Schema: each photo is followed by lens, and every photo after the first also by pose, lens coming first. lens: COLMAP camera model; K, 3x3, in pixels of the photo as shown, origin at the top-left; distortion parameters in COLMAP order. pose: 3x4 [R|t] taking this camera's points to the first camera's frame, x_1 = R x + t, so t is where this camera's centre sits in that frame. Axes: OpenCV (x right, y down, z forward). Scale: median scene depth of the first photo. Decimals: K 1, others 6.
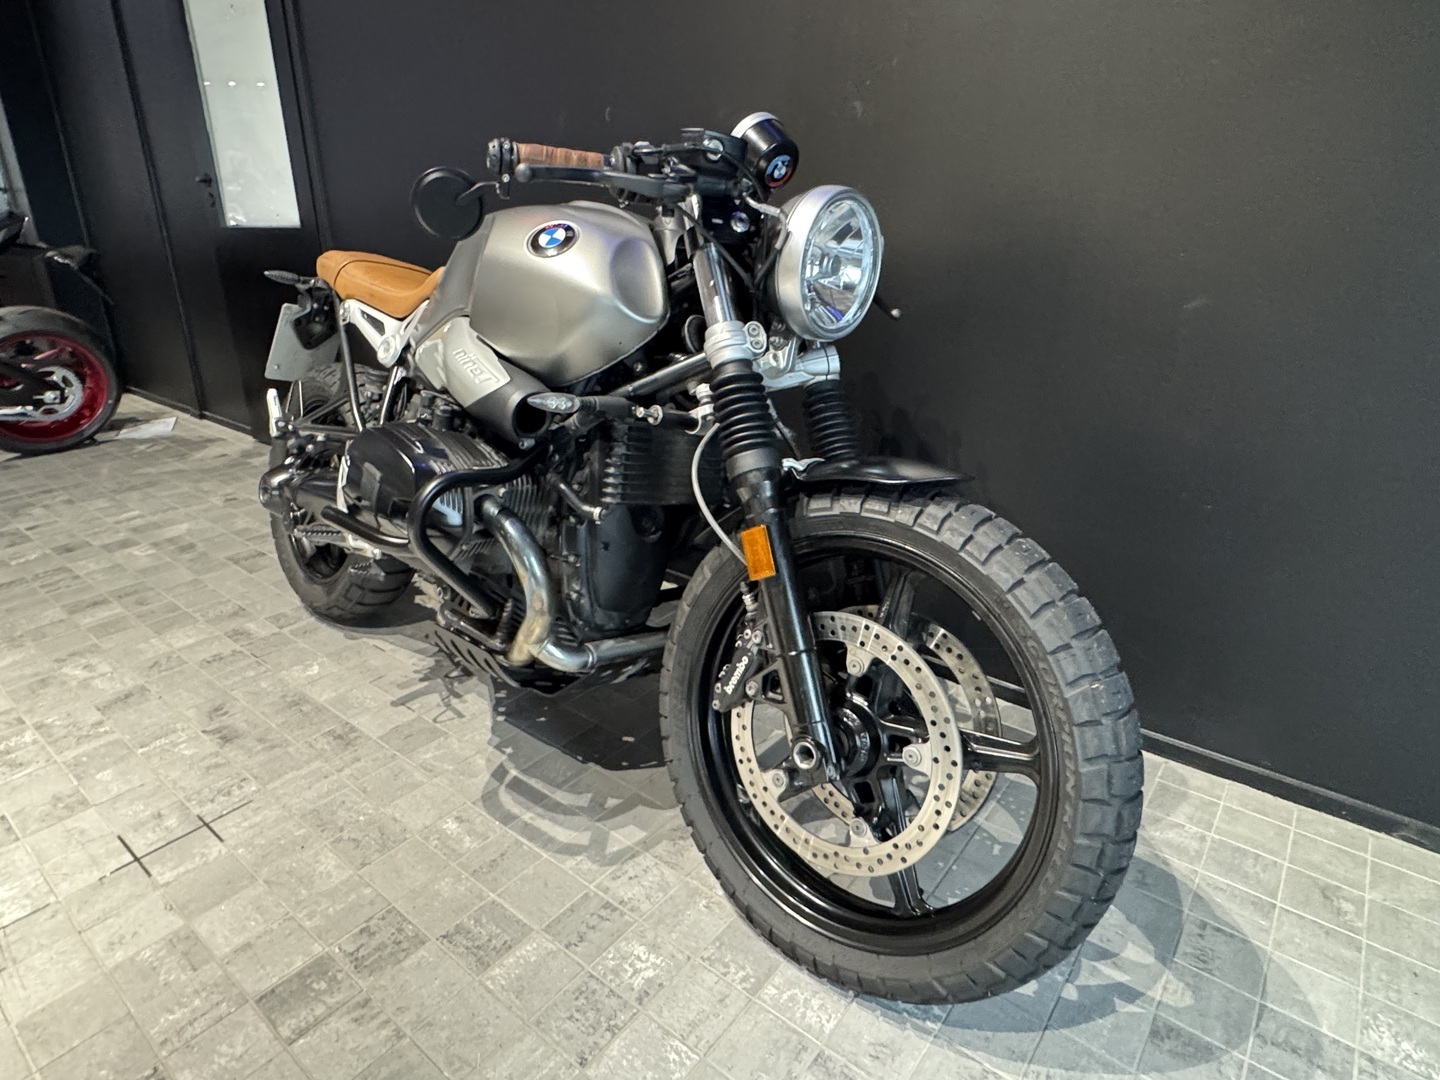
lens RADIAL K [[807.6, 0, 712.5], [0, 807.6, 538.6], [0, 0, 1]] dist [-0.000711, -0.000691]
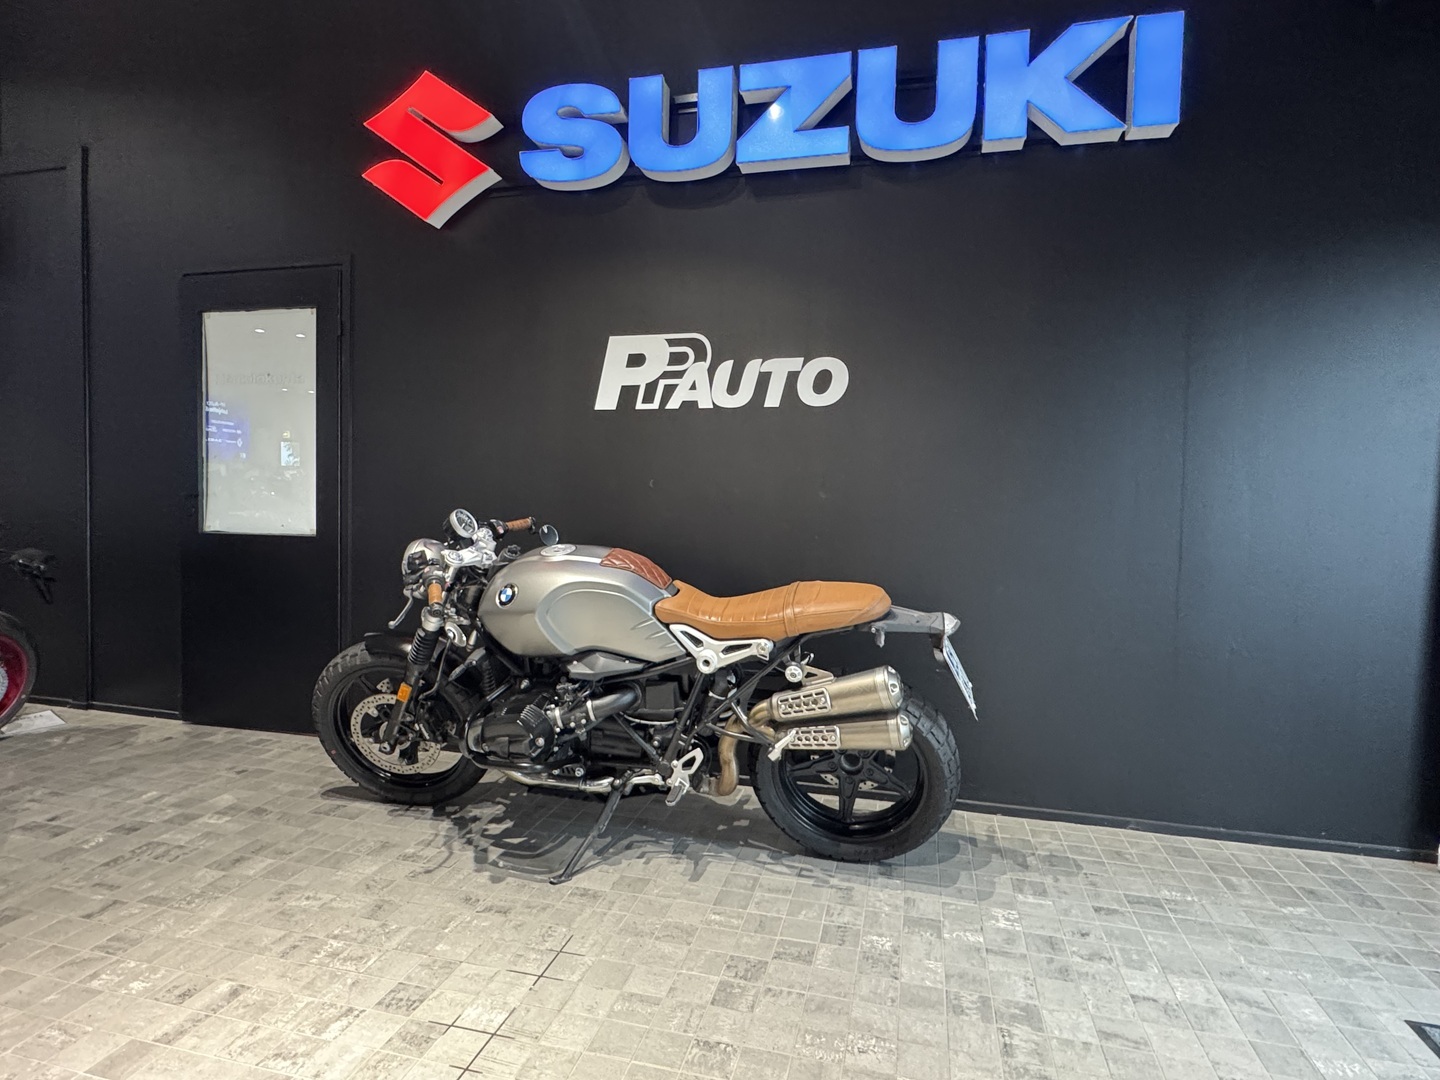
lens RADIAL K [[776.3, 0, 714.7], [0, 776.3, 541.0], [0, 0, 1]] dist [-0.000294, -0.001158]
pose [[0.912409, -0.004226, 0.409257, -0.766597], [0.131767, 0.949740, -0.283958, 0.066997], [-0.387488, 0.313012, 0.867108, -0.460101]]
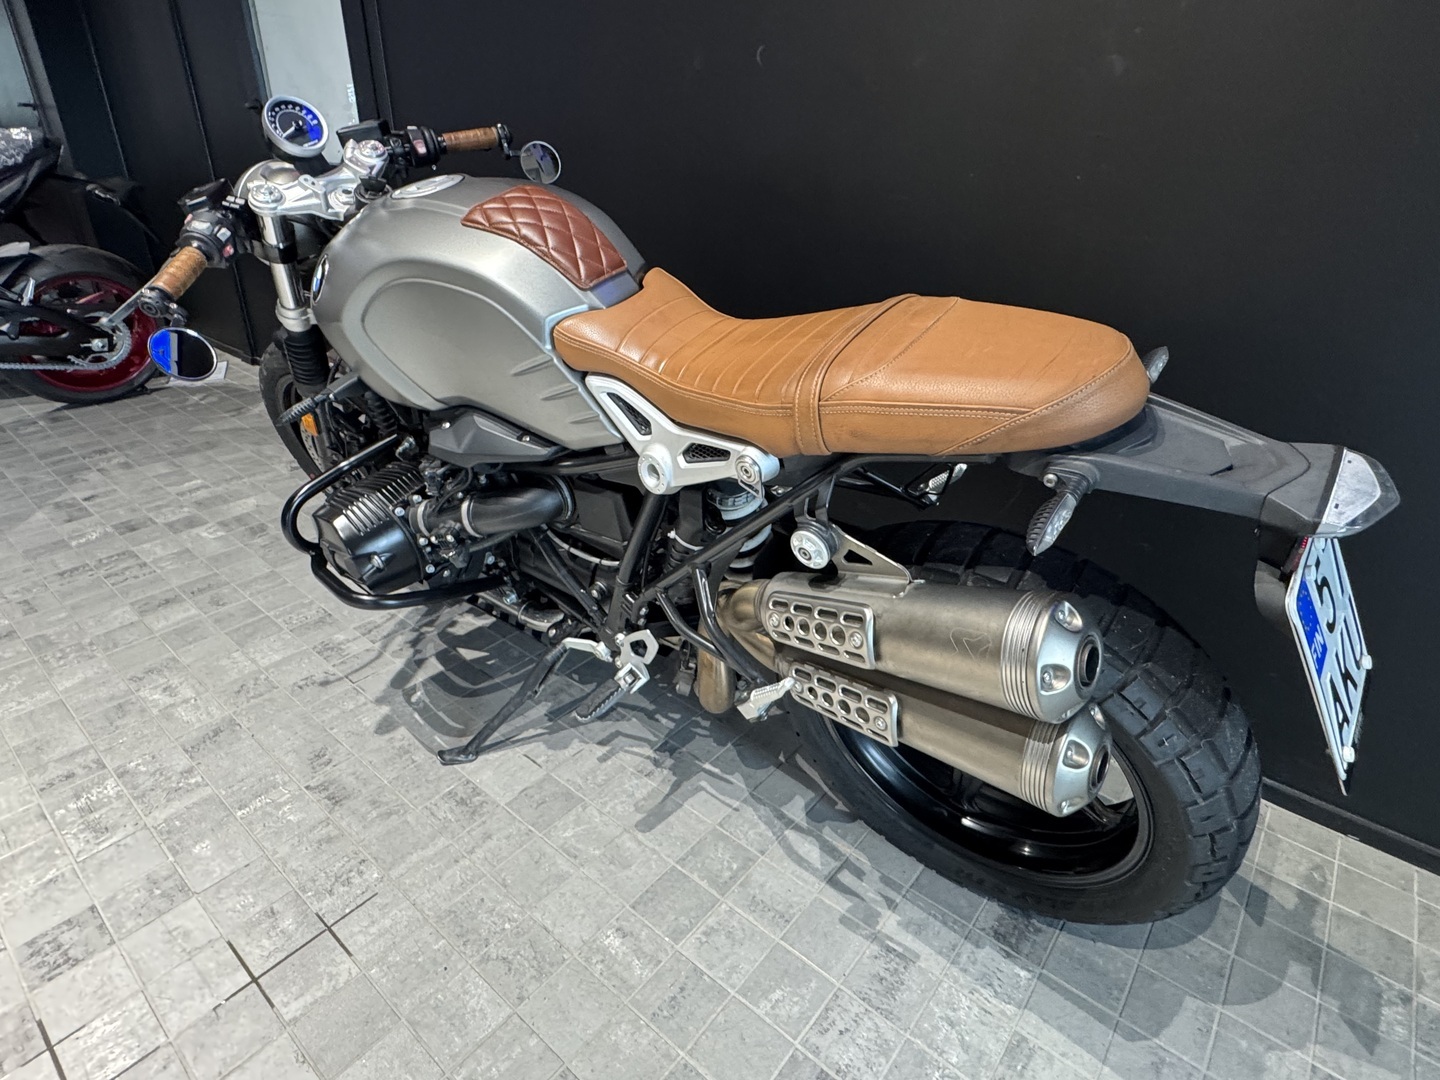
lens RADIAL K [[769.4, 0, 715.1], [0, 769.4, 538.0], [0, 0, 1]] dist [-0.002795, -0.000009]
pose [[0.999533, 0.030070, -0.005385, -0.180025], [-0.029367, 0.994381, 0.101706, -0.126639], [0.008413, -0.101500, 0.994800, 0.185467]]
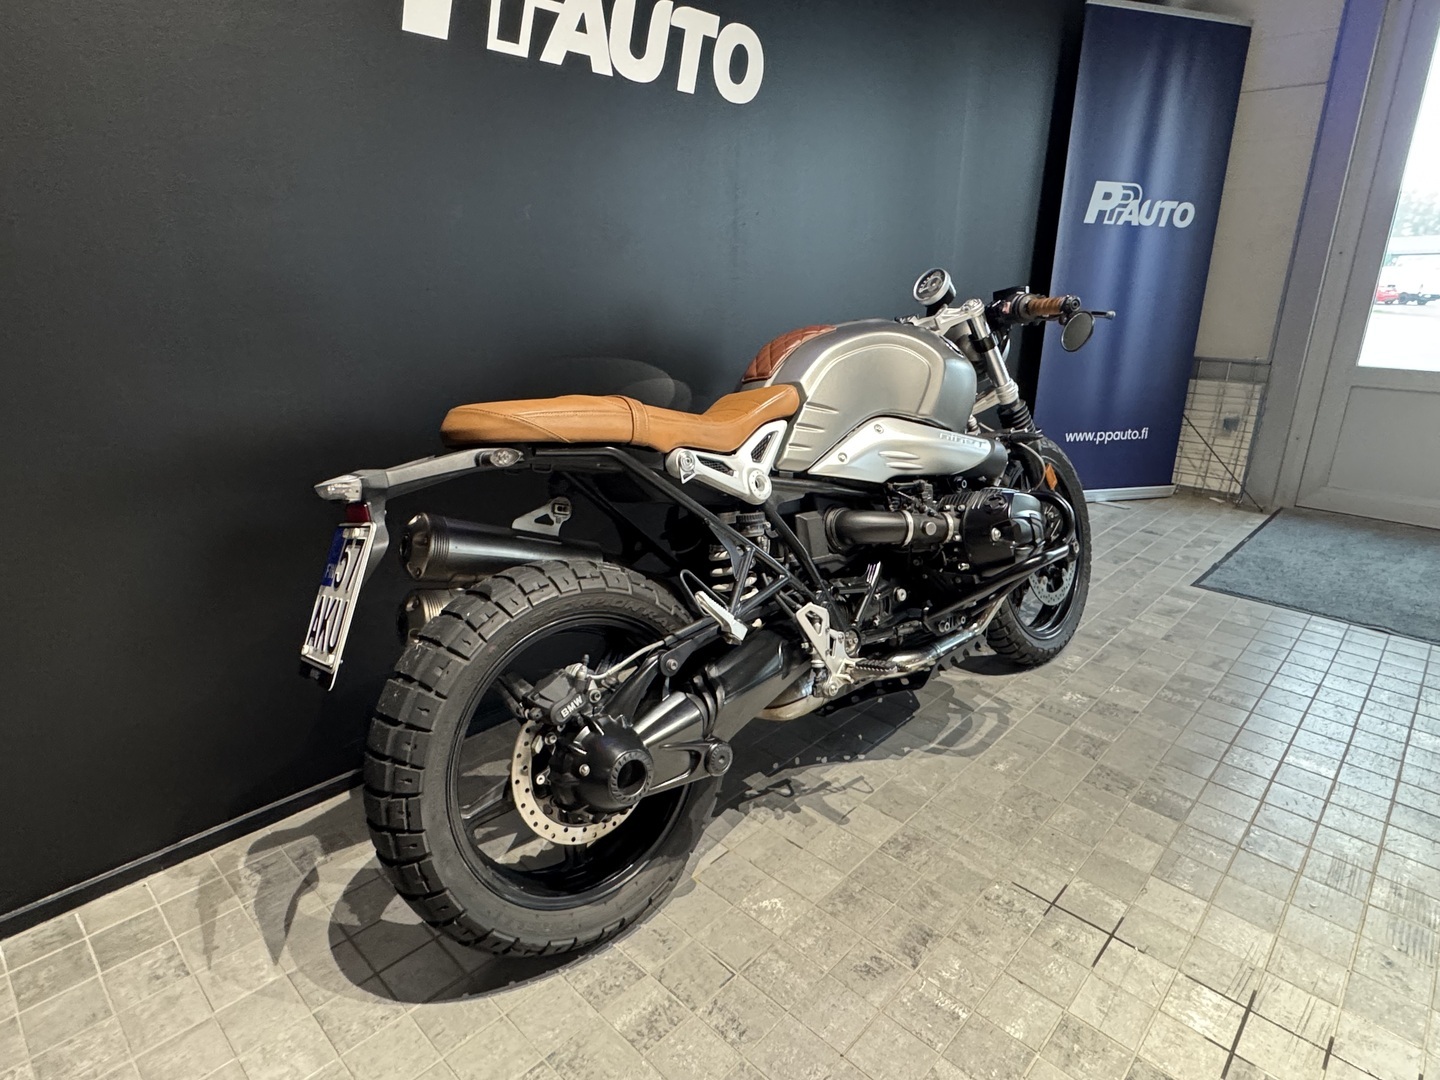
lens RADIAL K [[807.6, 0, 712.5], [0, 807.6, 538.6], [0, 0, 1]] dist [-0.000711, -0.000691]
pose [[0.086252, -0.314750, 0.945248, -1.234903], [0.350681, 0.897655, 0.266904, -0.423803], [-0.932515, 0.308459, 0.187802, 0.867318]]
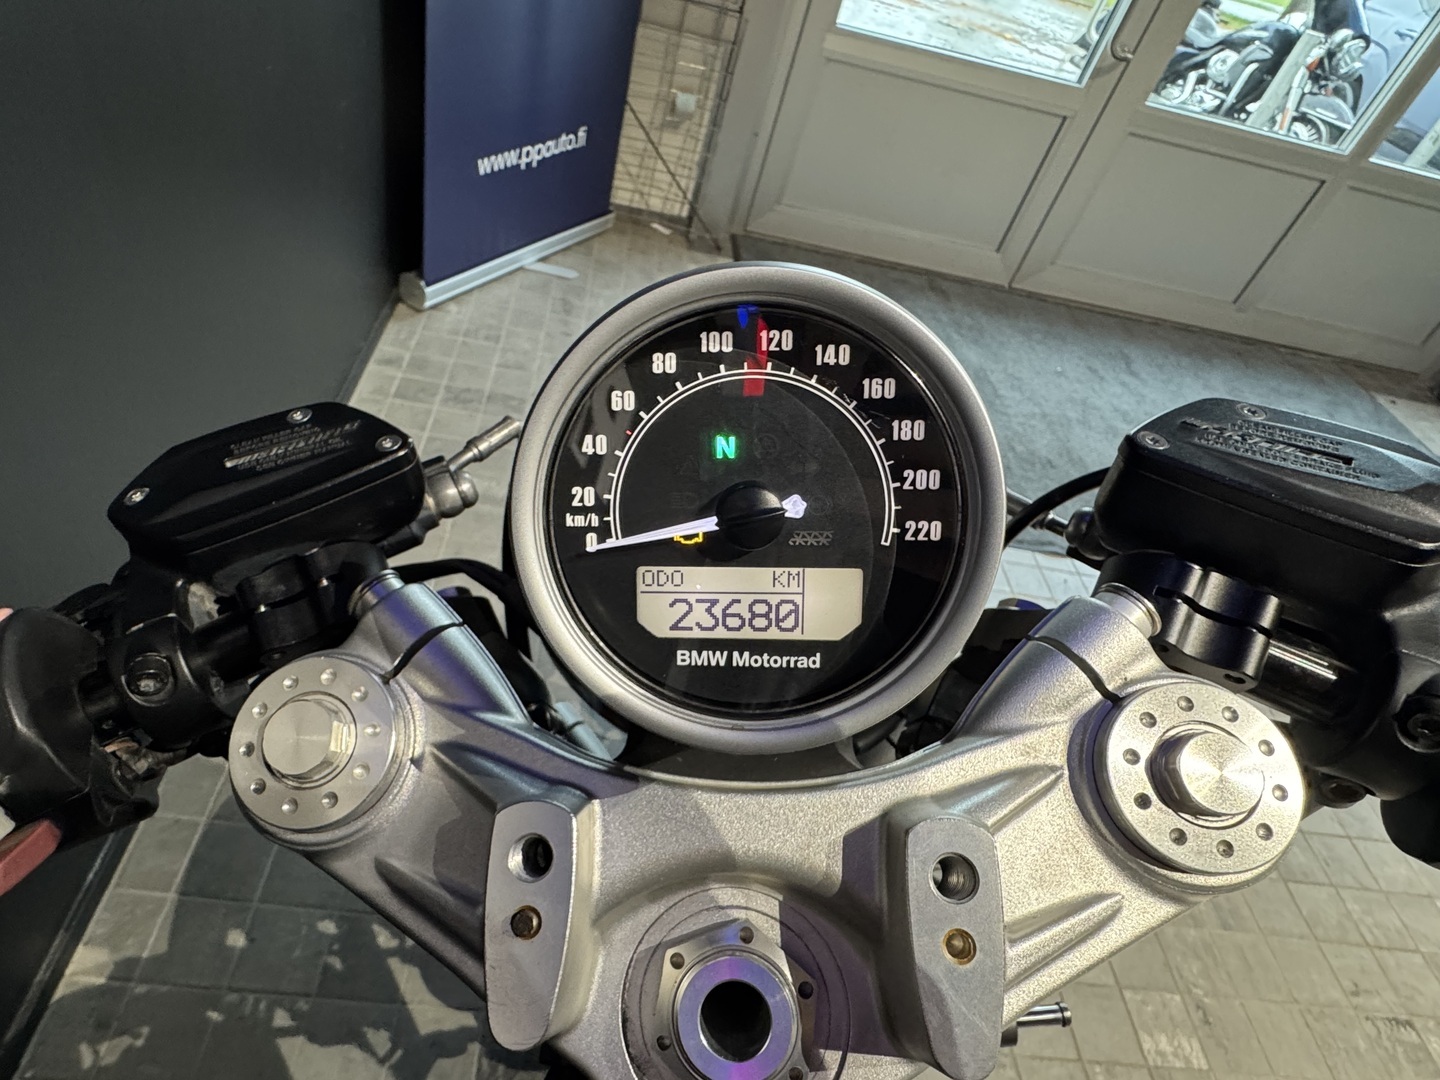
lens RADIAL K [[826.3, 0, 653.4], [0, 826.3, 535.7], [0, 0, 1]] dist [-0.002282, -0.000099]
pose [[-0.602827, -0.630042, 0.489538, -0.012186], [0.086007, 0.558666, 0.824921, -0.406551], [-0.793223, 0.539388, -0.282591, 0.713599]]
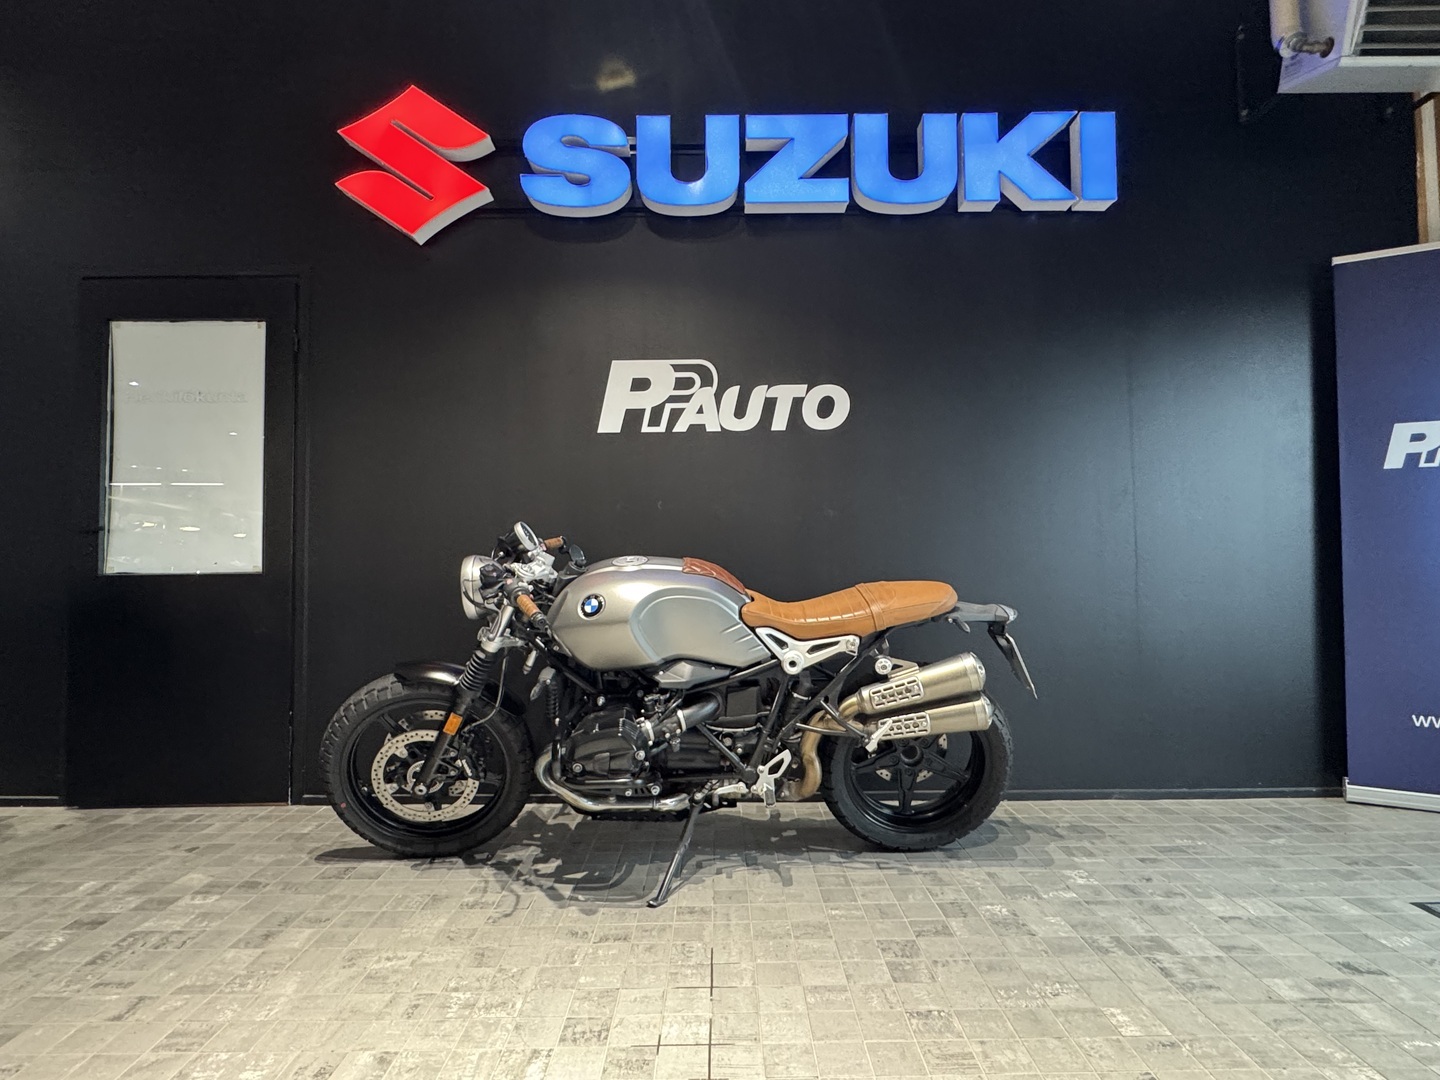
lens RADIAL K [[776.3, 0, 714.7], [0, 776.3, 541.0], [0, 0, 1]] dist [-0.000294, -0.001158]
pose [[0.781794, 0.011065, 0.623439, -1.197814], [0.236327, 0.919989, -0.312683, 0.081113], [-0.577016, 0.391789, 0.716627, -0.213858]]
